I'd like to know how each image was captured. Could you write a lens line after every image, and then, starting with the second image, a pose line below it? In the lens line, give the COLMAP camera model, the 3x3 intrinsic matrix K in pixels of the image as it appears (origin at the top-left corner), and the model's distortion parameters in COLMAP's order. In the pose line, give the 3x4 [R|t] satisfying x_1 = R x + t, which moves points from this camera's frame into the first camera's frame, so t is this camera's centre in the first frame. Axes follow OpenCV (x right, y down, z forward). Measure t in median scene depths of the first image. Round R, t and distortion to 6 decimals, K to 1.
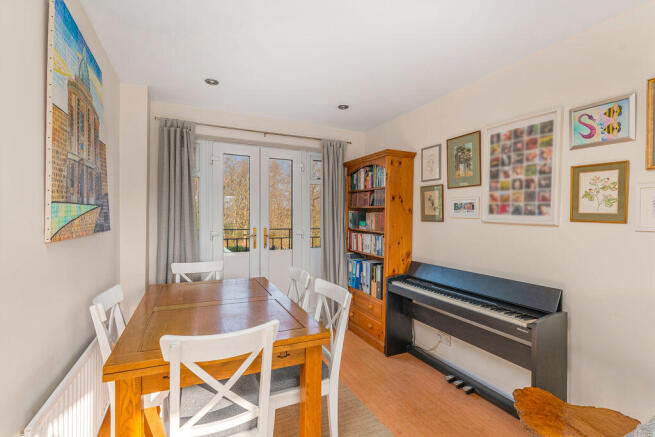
lens RADIAL K [[317.5, 0, 327.5], [0, 317.5, 218.5], [0, 0, 1]] dist [0.000558, 0.000125]
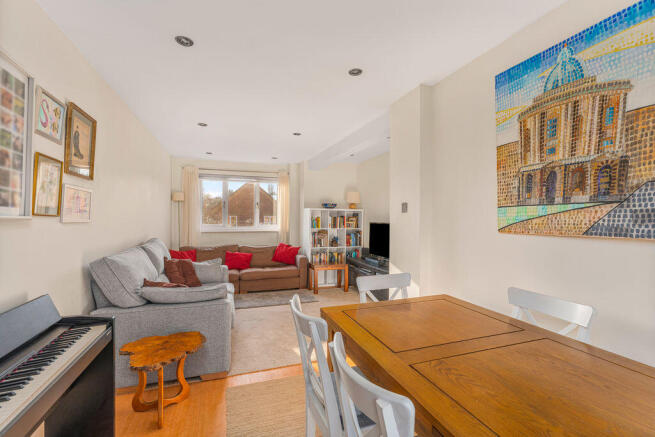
lens RADIAL K [[293.9, 0, 327.5], [0, 293.9, 218.5], [0, 0, 1]] dist [0.000153, 0.000019]
pose [[-0.997882, -0.009630, 0.064331, -0.081124], [-0.009408, 0.999949, 0.003755, 0.006854], [-0.064364, 0.003142, -0.997922, 1.846683]]
